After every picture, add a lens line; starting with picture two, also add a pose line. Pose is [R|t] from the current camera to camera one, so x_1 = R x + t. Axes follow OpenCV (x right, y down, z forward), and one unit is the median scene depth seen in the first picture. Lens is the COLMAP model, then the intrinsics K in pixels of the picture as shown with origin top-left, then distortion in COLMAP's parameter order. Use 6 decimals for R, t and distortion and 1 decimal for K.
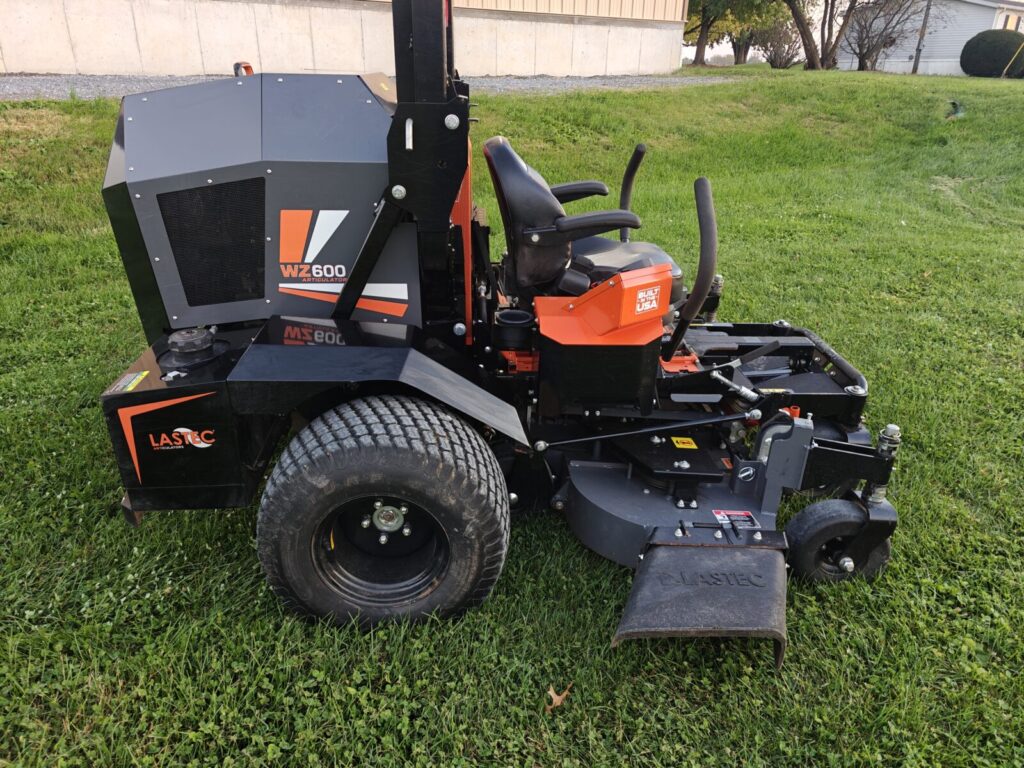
lens RADIAL K [[689.1, 0, 510.1], [0, 689.1, 382.0], [0, 0, 1]] dist [0.019722, -0.027681]
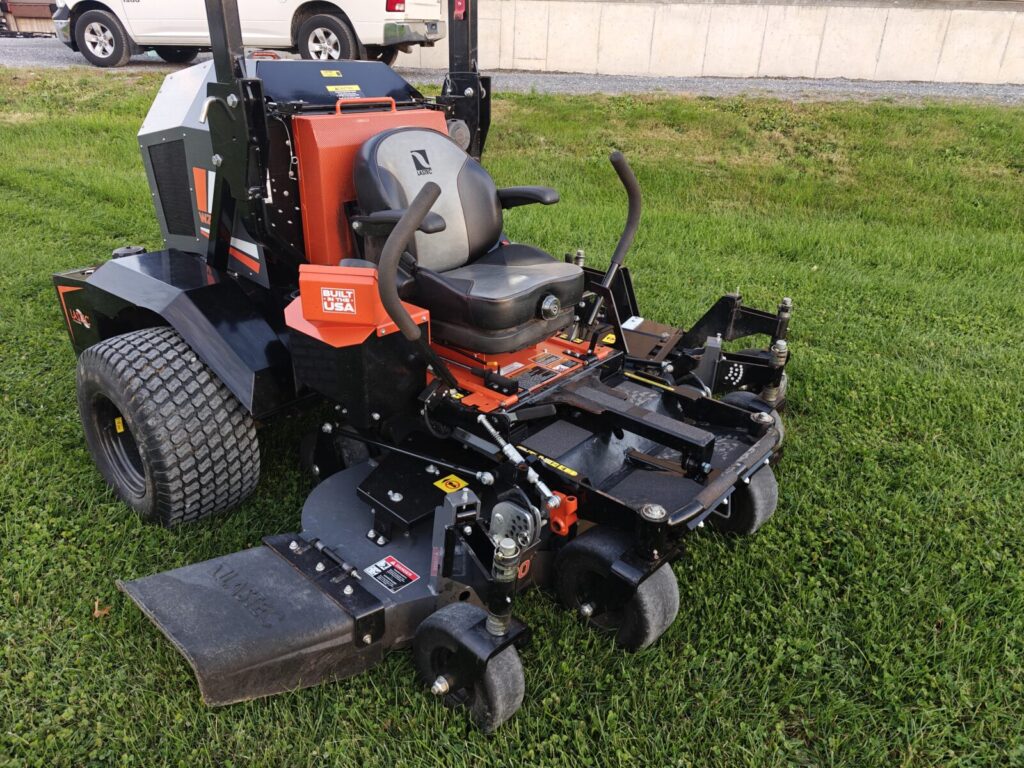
lens RADIAL K [[689.1, 0, 512.3], [0, 689.1, 378.9], [0, 0, 1]] dist [0.019722, -0.027681]
pose [[0.725841, 0.288368, -0.624499, 0.643218], [-0.293960, 0.950842, 0.097396, -0.116120], [0.621886, 0.112883, 0.774929, 0.278501]]
